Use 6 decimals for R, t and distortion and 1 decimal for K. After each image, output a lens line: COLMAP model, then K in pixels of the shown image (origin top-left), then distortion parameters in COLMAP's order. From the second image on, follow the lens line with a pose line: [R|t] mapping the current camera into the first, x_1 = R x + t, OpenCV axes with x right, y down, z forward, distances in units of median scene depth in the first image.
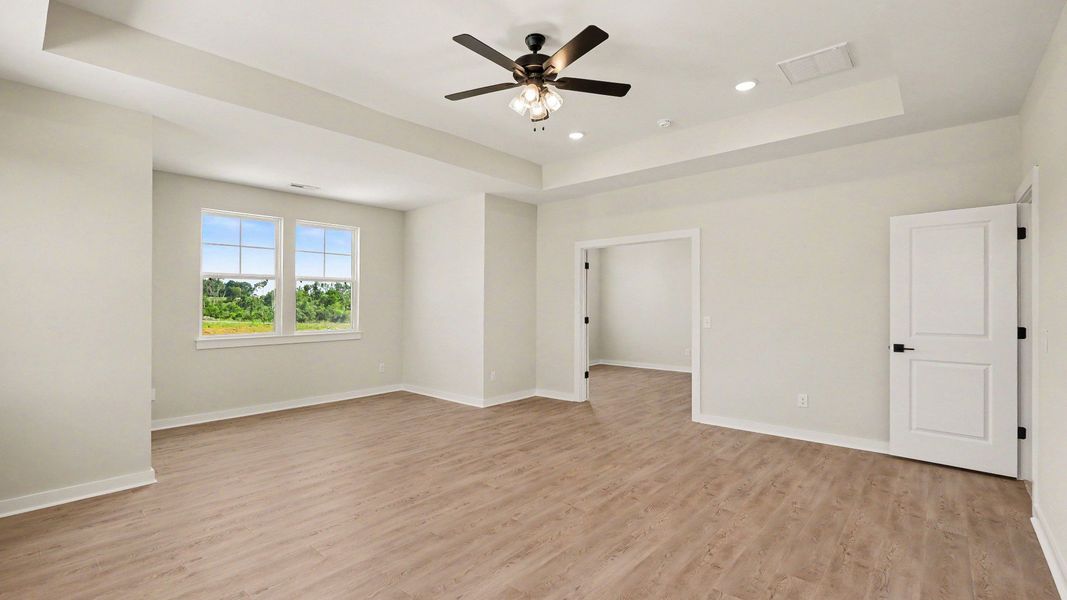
lens RADIAL K [[469.0, 0, 524.5], [0, 469.0, 306.6], [0, 0, 1]] dist [-0.009195, -0.000616]
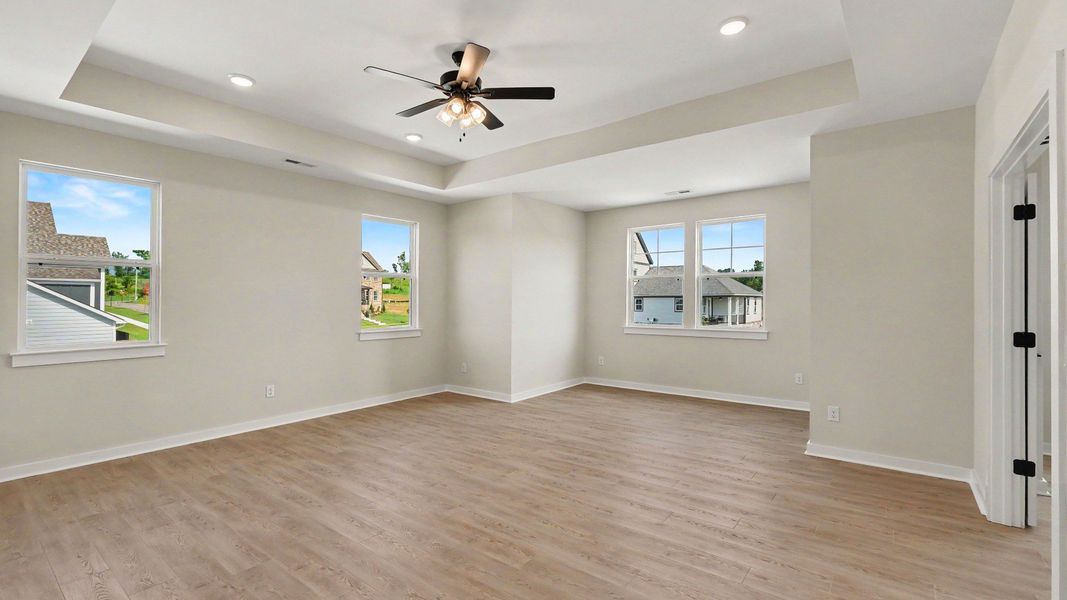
lens RADIAL K [[469.0, 0, 528.5], [0, 469.0, 296.6], [0, 0, 1]] dist [-0.009195, -0.000616]
pose [[0.061529, -0.005357, -0.998091, 0.778290], [-0.003959, 0.999976, -0.005612, -0.008896], [0.998097, 0.004297, 0.061506, 0.770221]]
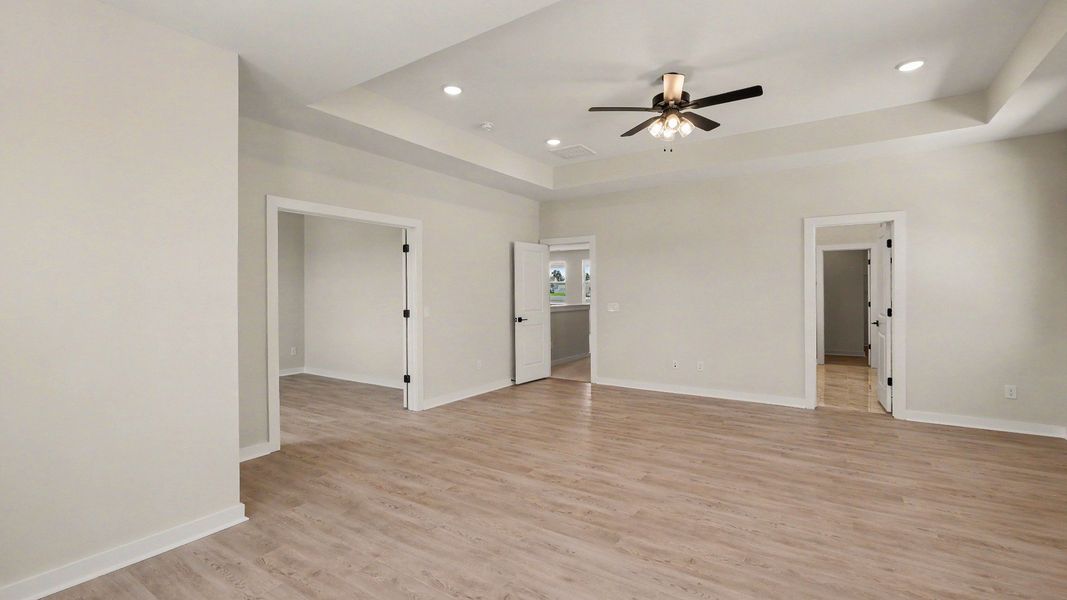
lens RADIAL K [[469.0, 0, 533.4], [0, 469.0, 297.0], [0, 0, 1]] dist [-0.009195, -0.000616]
pose [[-0.140449, -0.006386, 0.990067, -0.805213], [0.012284, 0.999891, 0.008192, -0.005915], [-0.990012, 0.013312, -0.140355, 1.078904]]
